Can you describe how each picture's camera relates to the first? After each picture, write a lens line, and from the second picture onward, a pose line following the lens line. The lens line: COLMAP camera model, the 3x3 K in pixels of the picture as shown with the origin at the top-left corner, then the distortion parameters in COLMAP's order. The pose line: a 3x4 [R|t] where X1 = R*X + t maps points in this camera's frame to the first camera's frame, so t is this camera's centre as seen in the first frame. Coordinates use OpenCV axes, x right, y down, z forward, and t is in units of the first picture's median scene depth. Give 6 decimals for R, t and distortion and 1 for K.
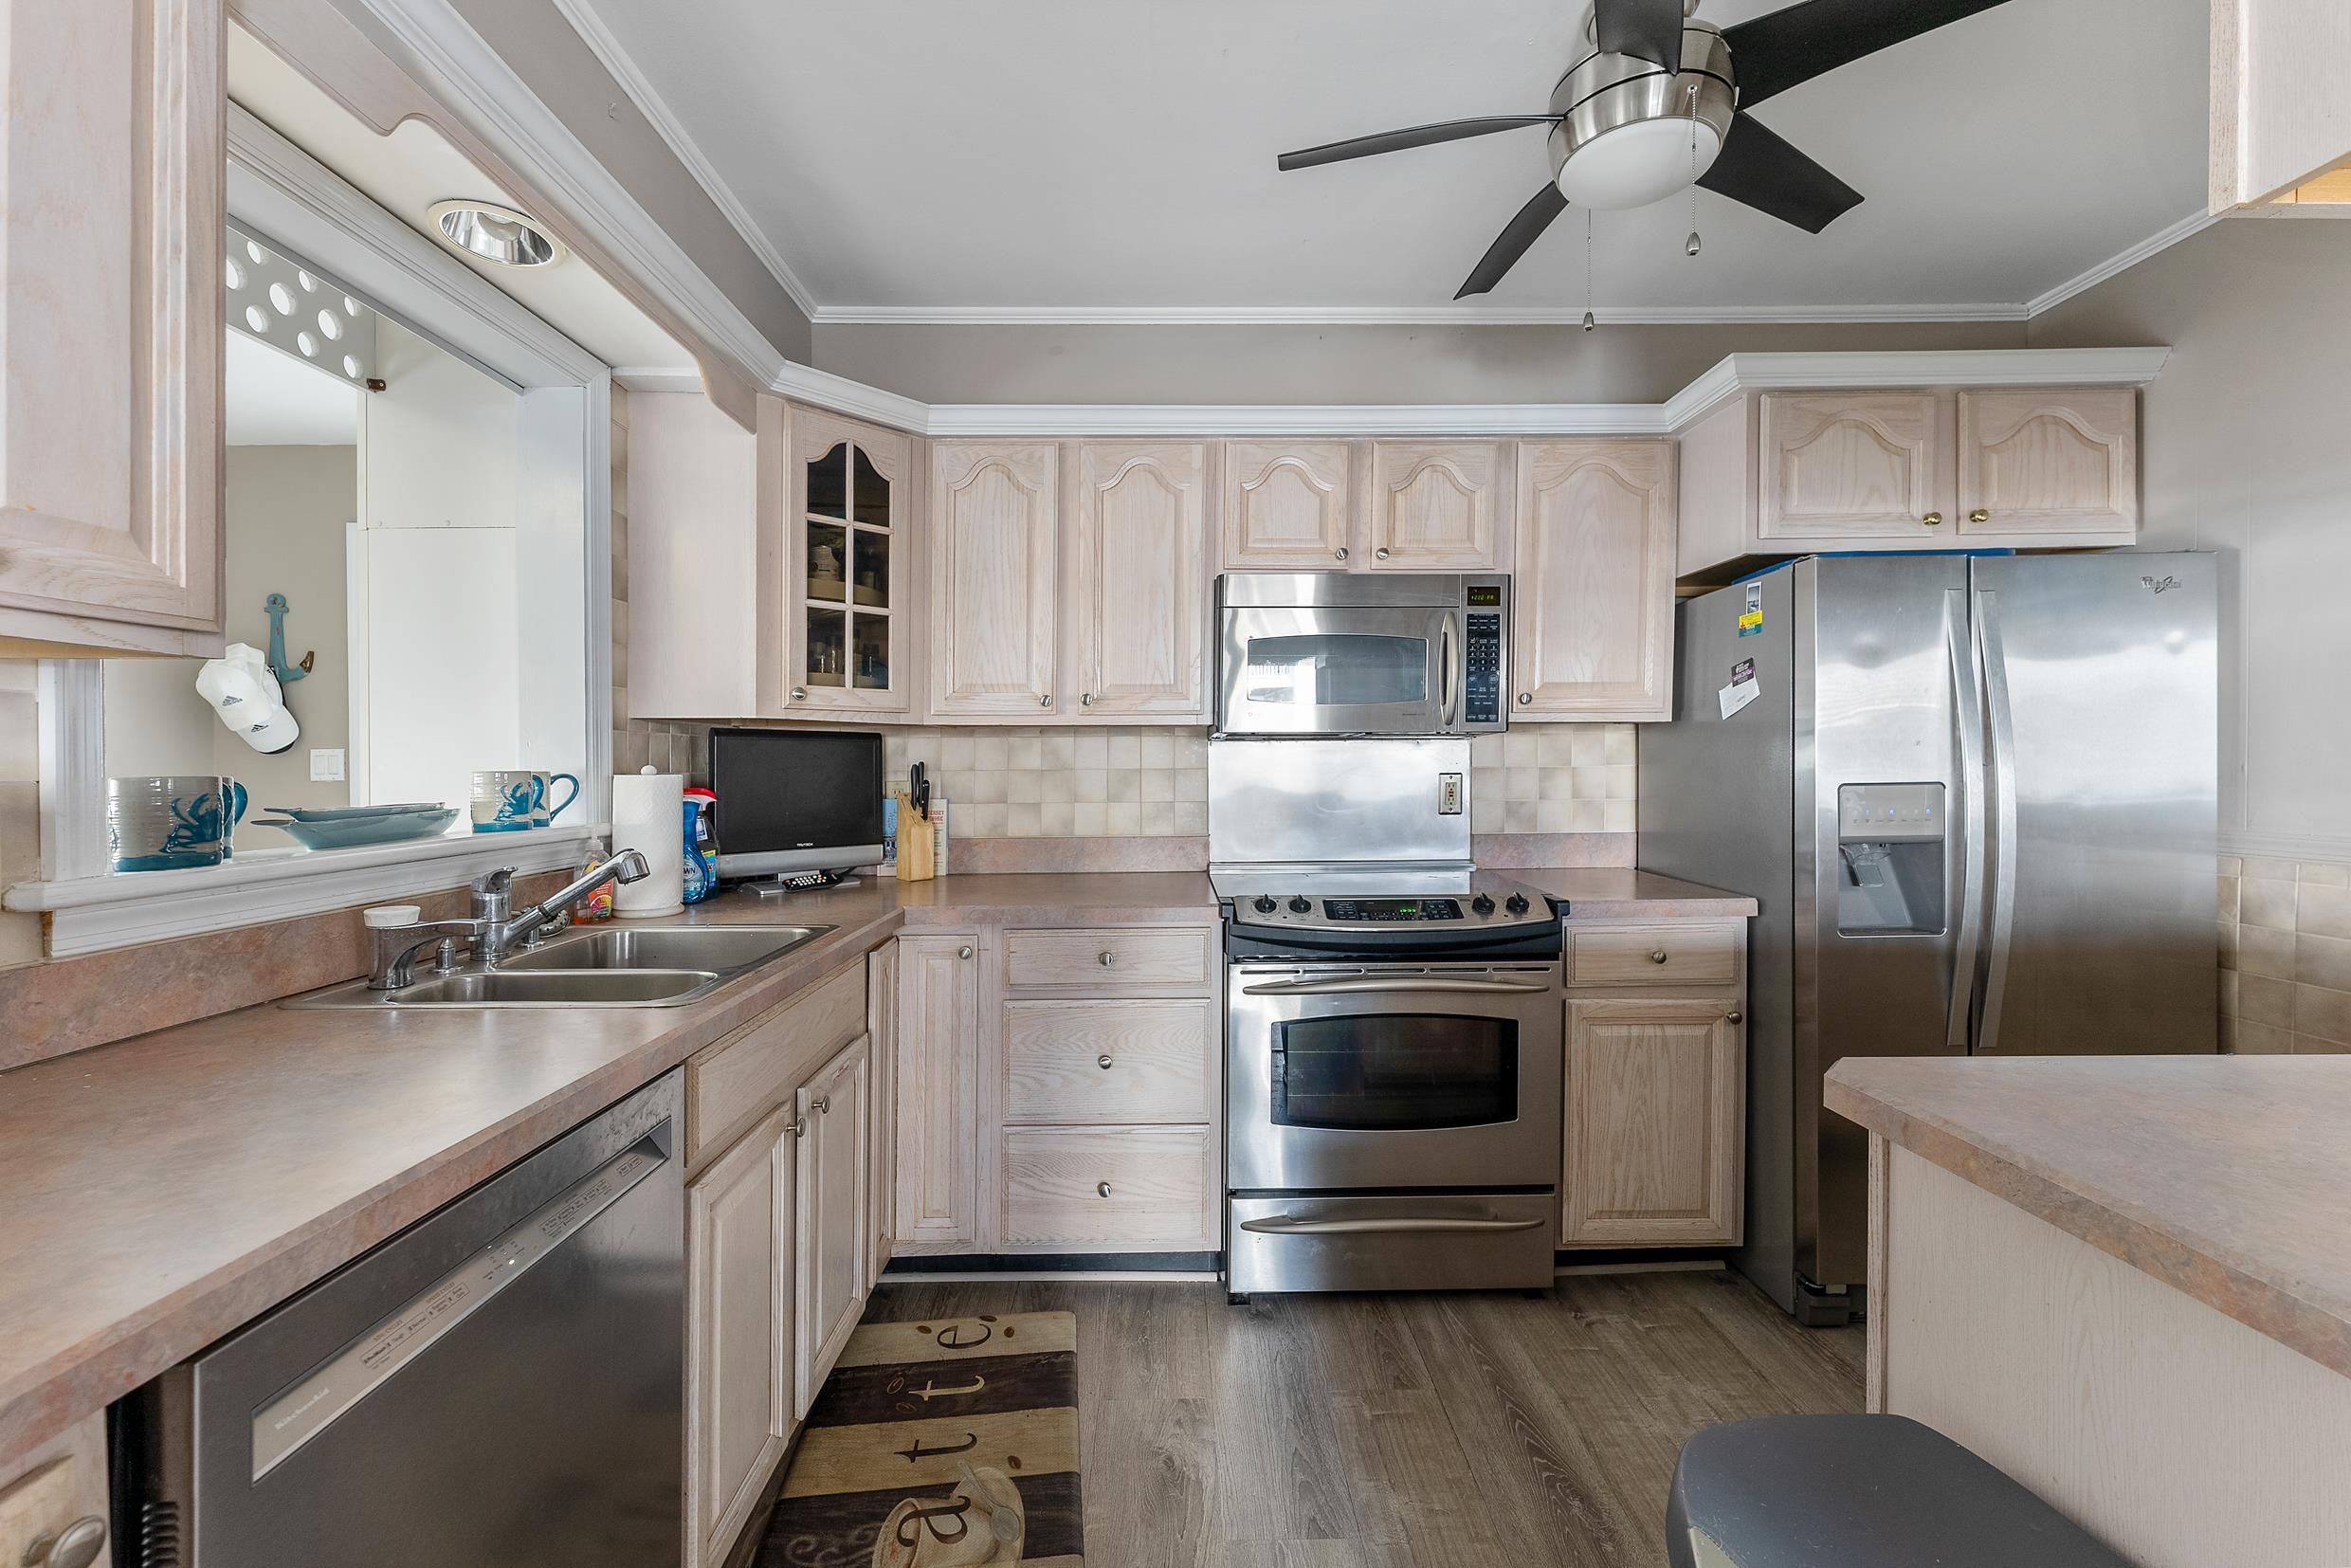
lens RADIAL K [[952.9, 0, 1183.1], [0, 952.9, 780.2], [0, 0, 1]] dist [0.004073, 0.000197]
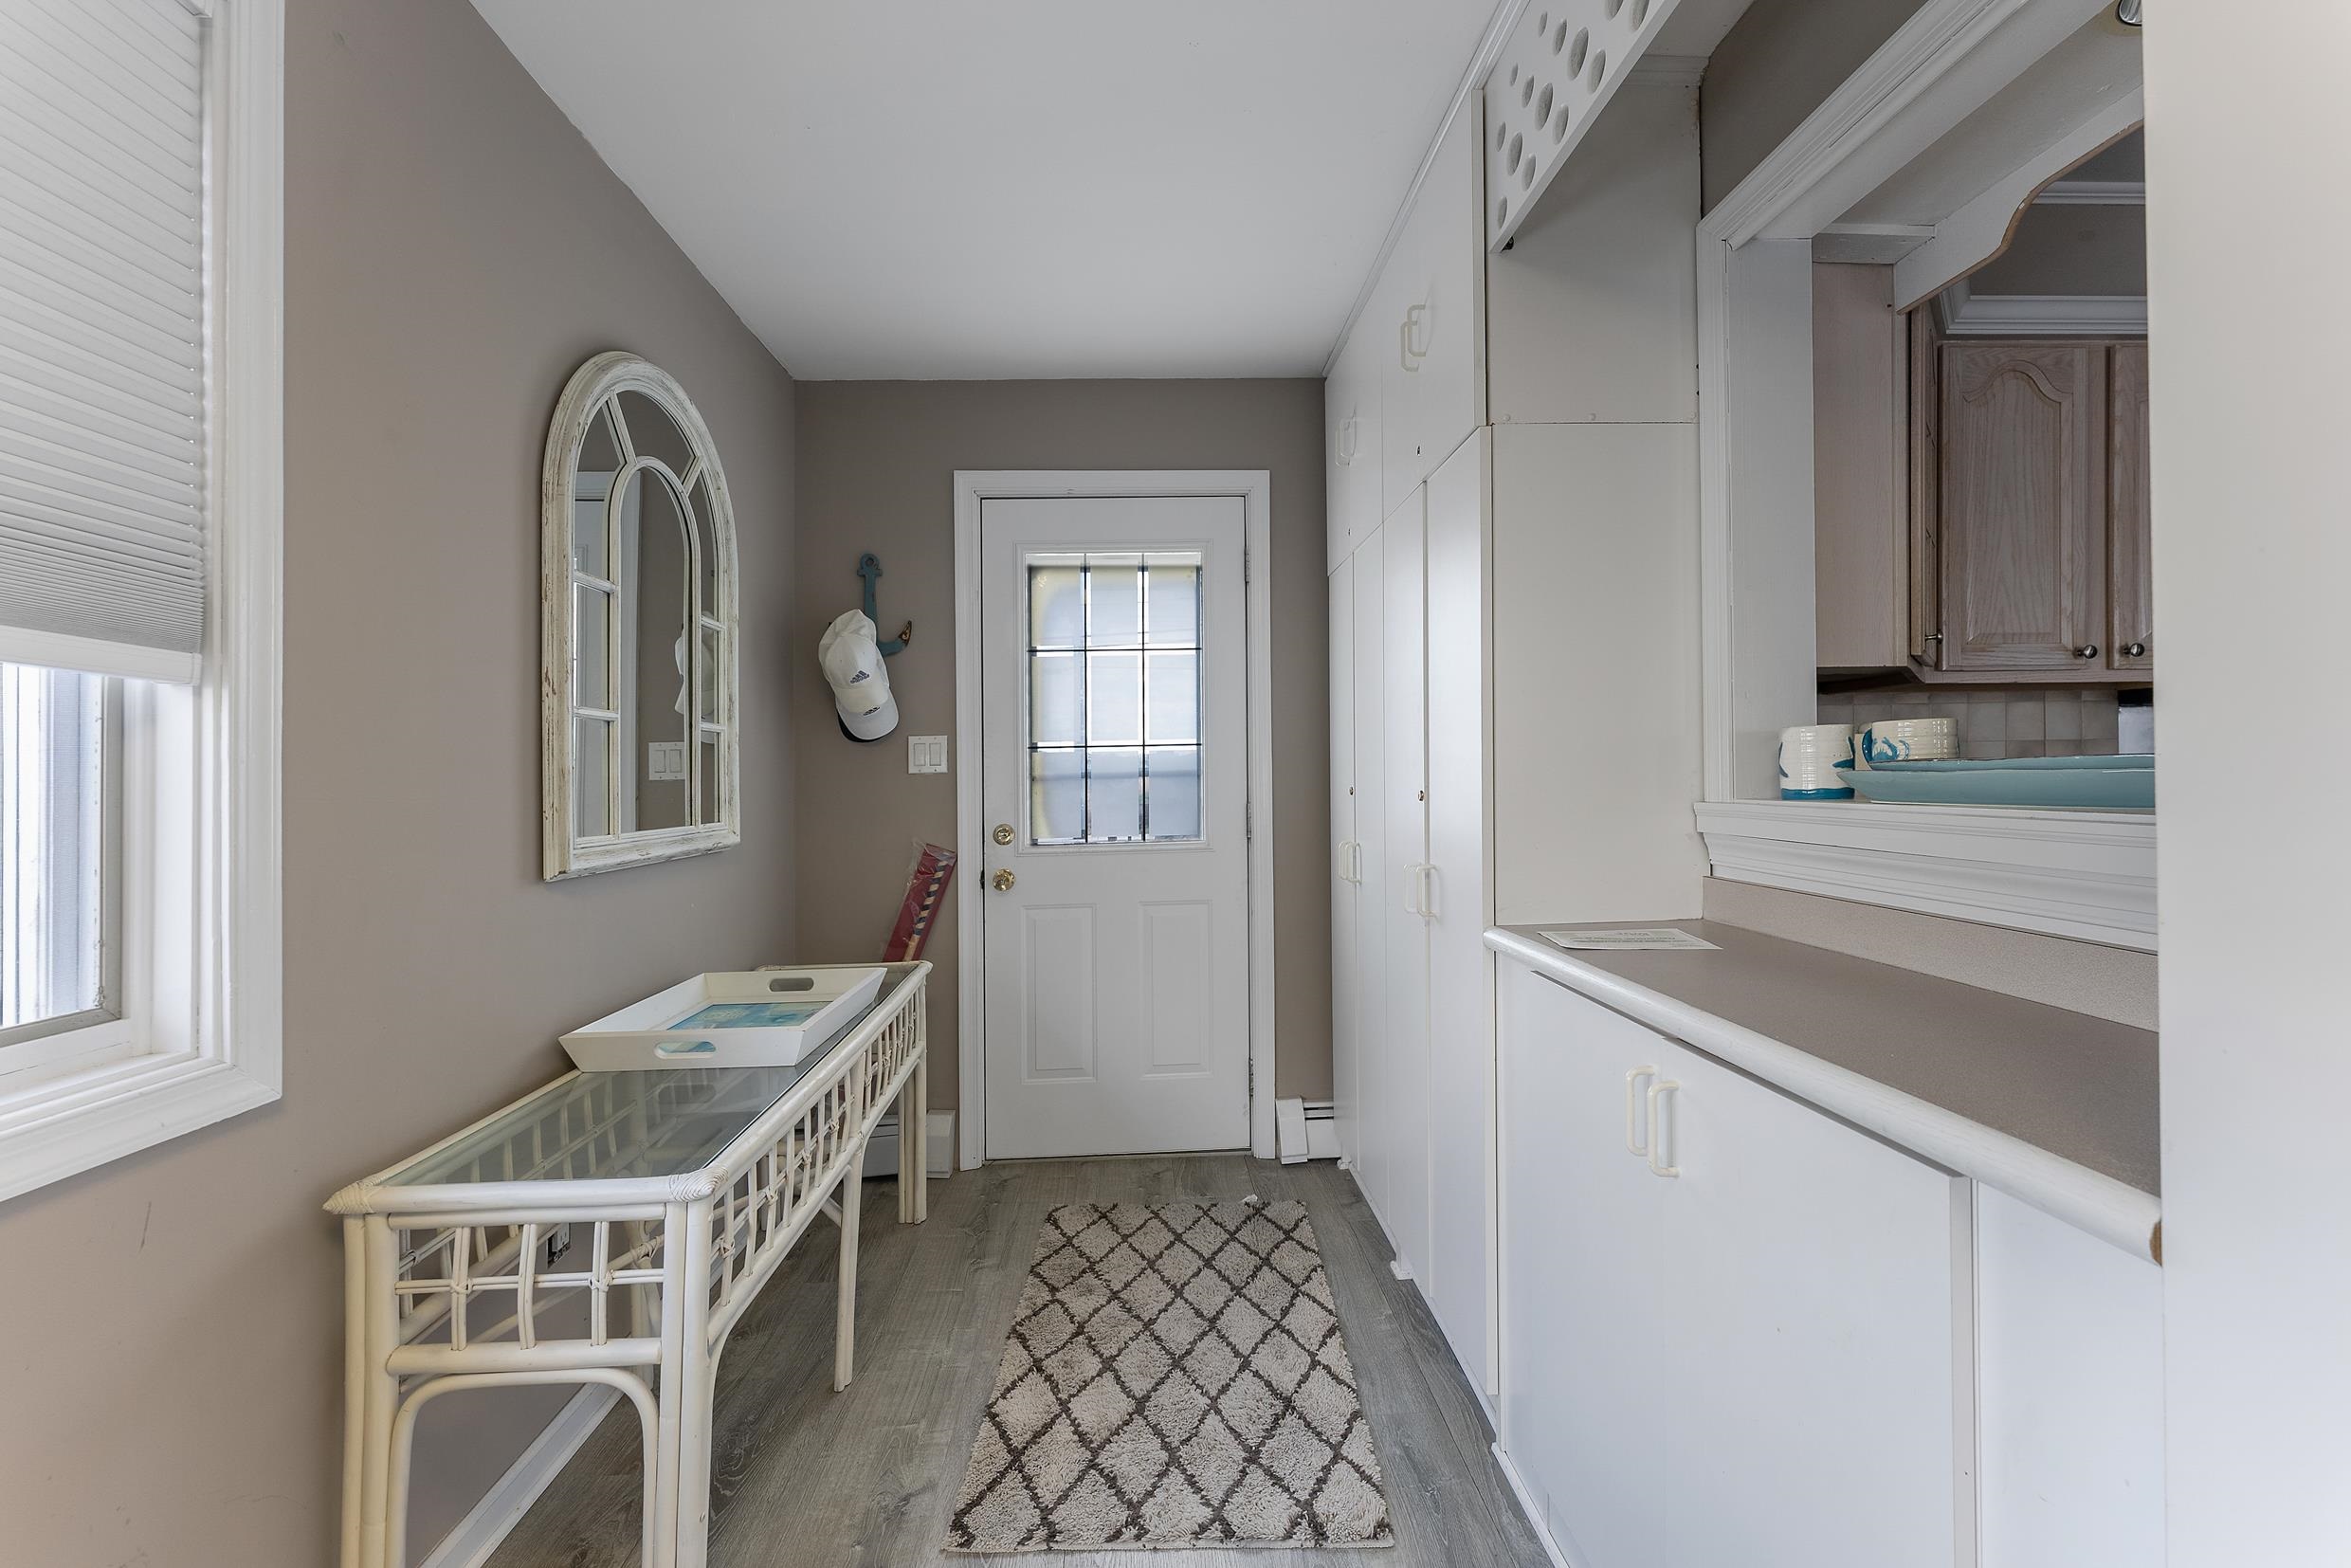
lens RADIAL K [[952.9, 0, 1183.1], [0, 952.9, 780.2], [0, 0, 1]] dist [0.004073, 0.000197]
pose [[0.999241, -0.011727, 0.037135, -0.847218], [0.012333, 0.999794, -0.016146, 0.028377], [-0.036938, 0.016591, 0.999180, 0.172409]]
